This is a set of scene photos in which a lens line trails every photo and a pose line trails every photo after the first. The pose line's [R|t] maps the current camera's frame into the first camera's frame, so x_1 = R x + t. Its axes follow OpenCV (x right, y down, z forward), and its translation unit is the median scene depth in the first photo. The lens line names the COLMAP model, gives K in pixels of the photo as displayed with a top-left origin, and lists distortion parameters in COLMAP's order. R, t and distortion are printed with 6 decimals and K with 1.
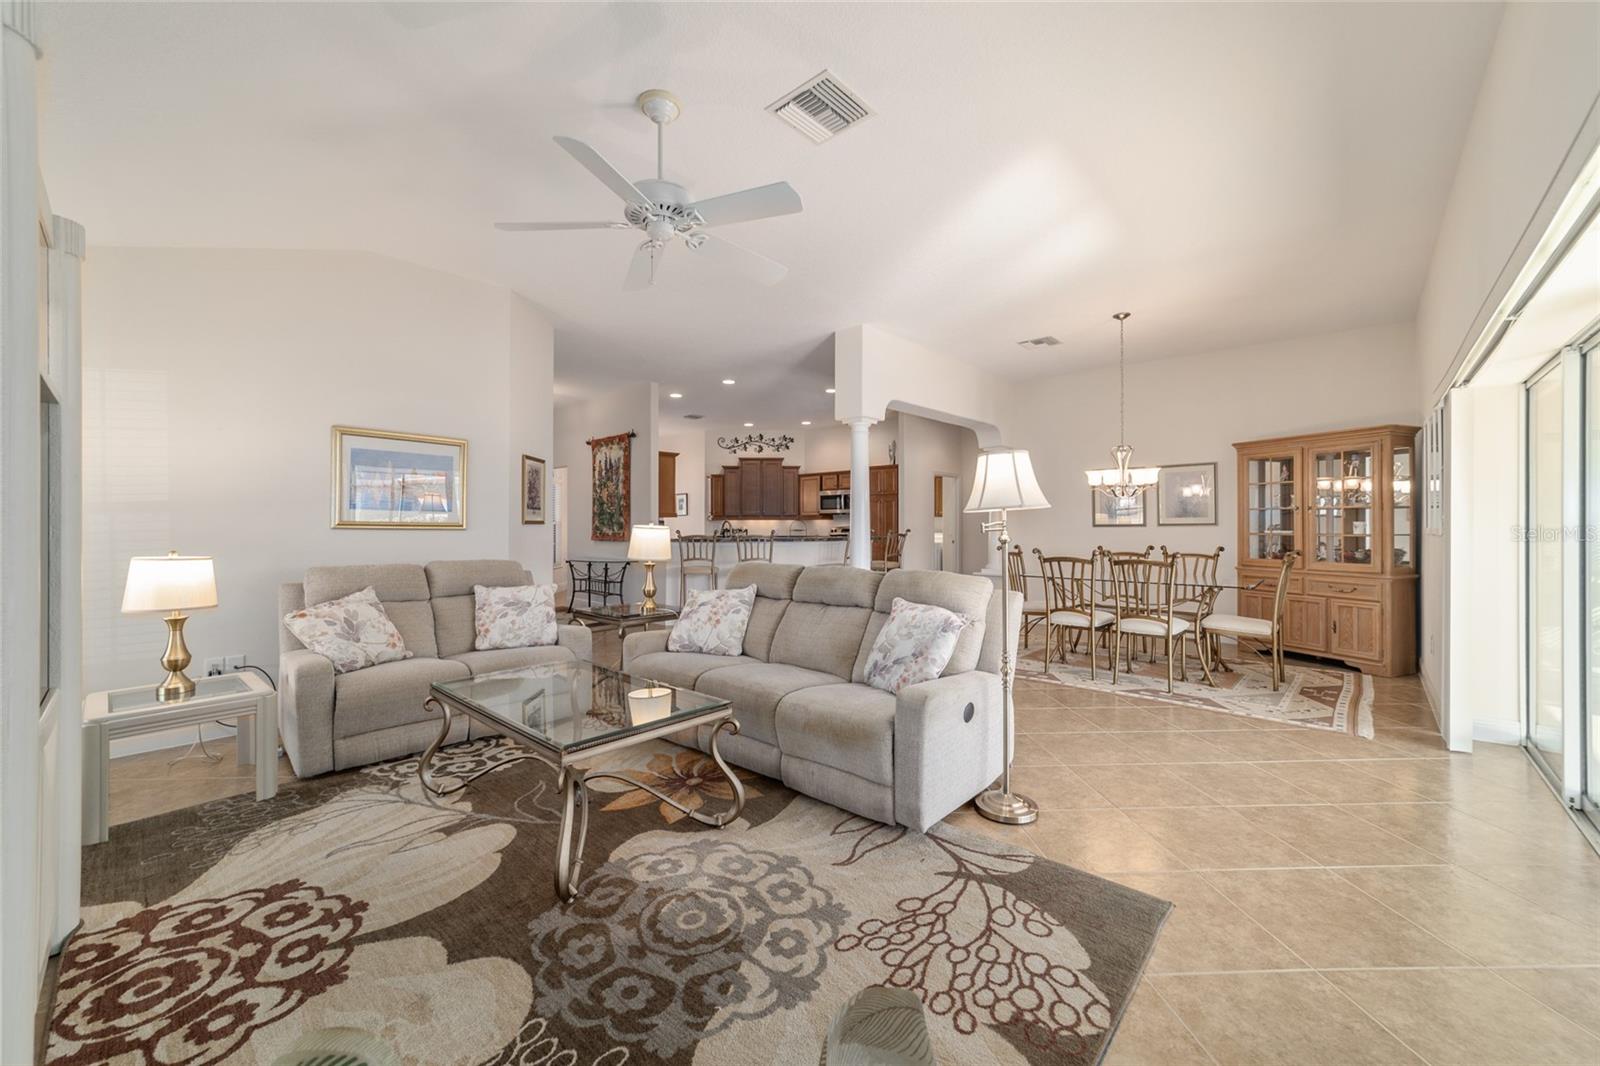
lens RADIAL K [[613.1, 0, 802.5], [0, 613.1, 527.3], [0, 0, 1]] dist [0.002785, 0.000376]
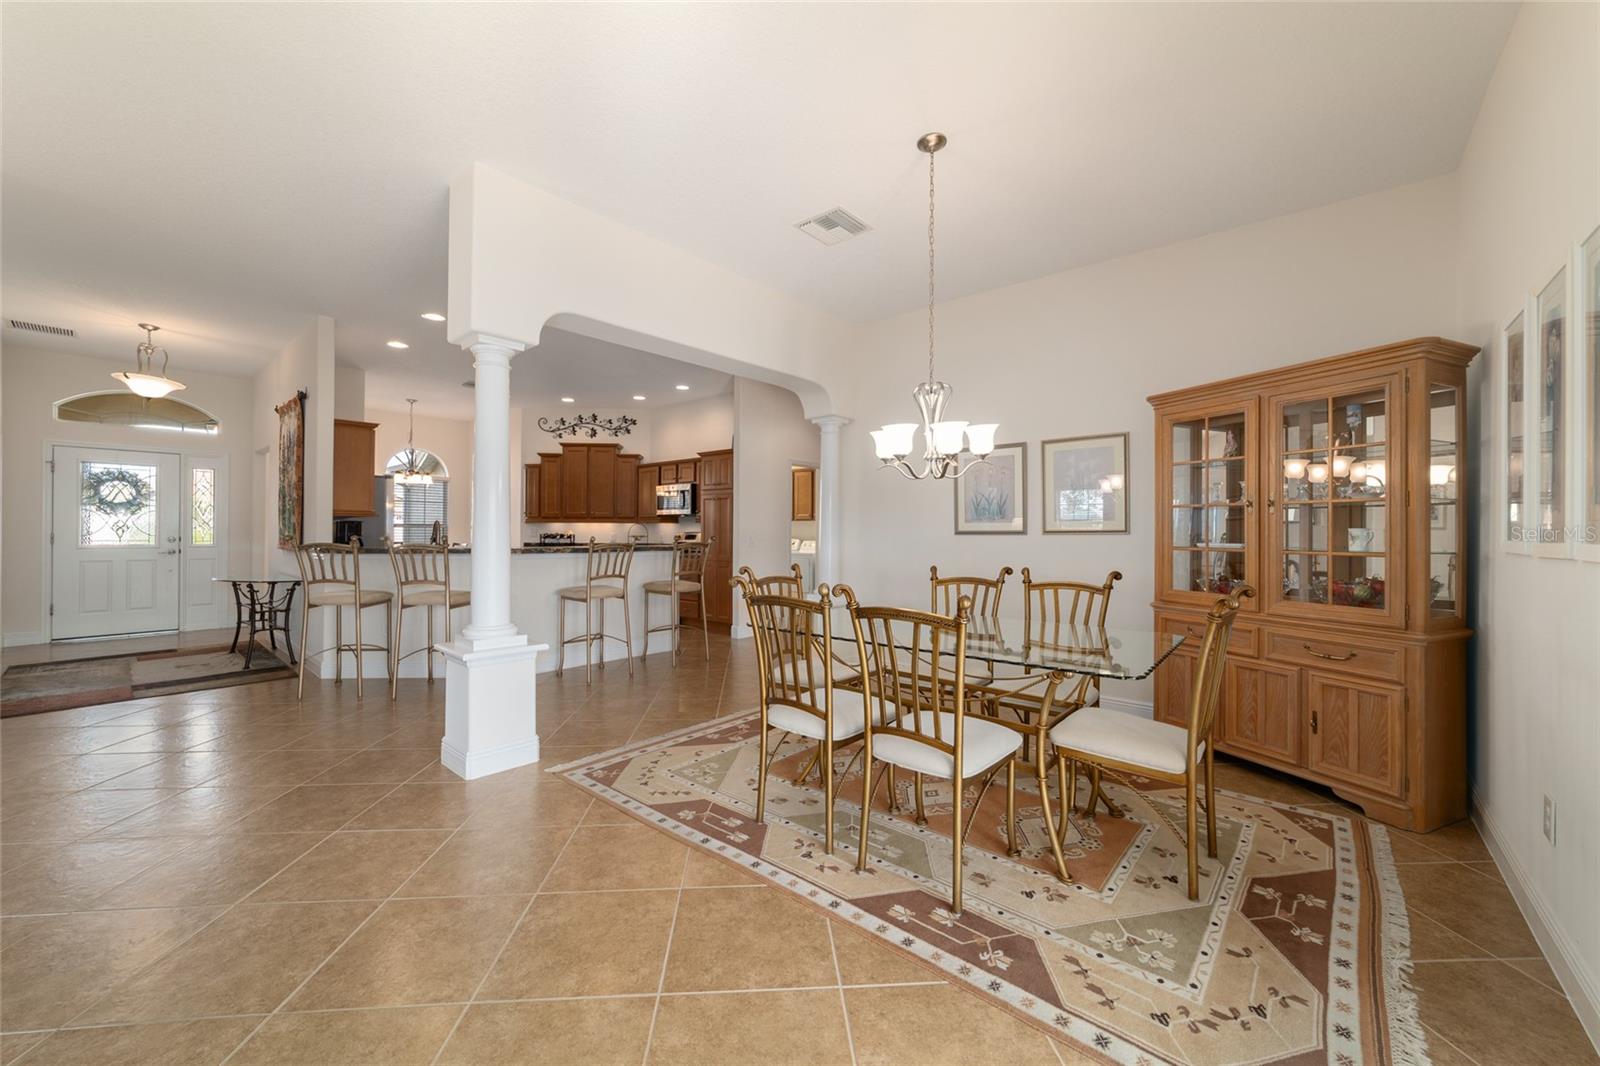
lens RADIAL K [[610.9, 0, 798.2], [0, 610.9, 532.4], [0, 0, 1]] dist [-0.011072, 0.005847]
pose [[0.999717, 0.007069, 0.022709, 0.362881], [-0.007042, 0.999974, -0.001252, -0.001269], [-0.022718, 0.001092, 0.999741, 0.433122]]
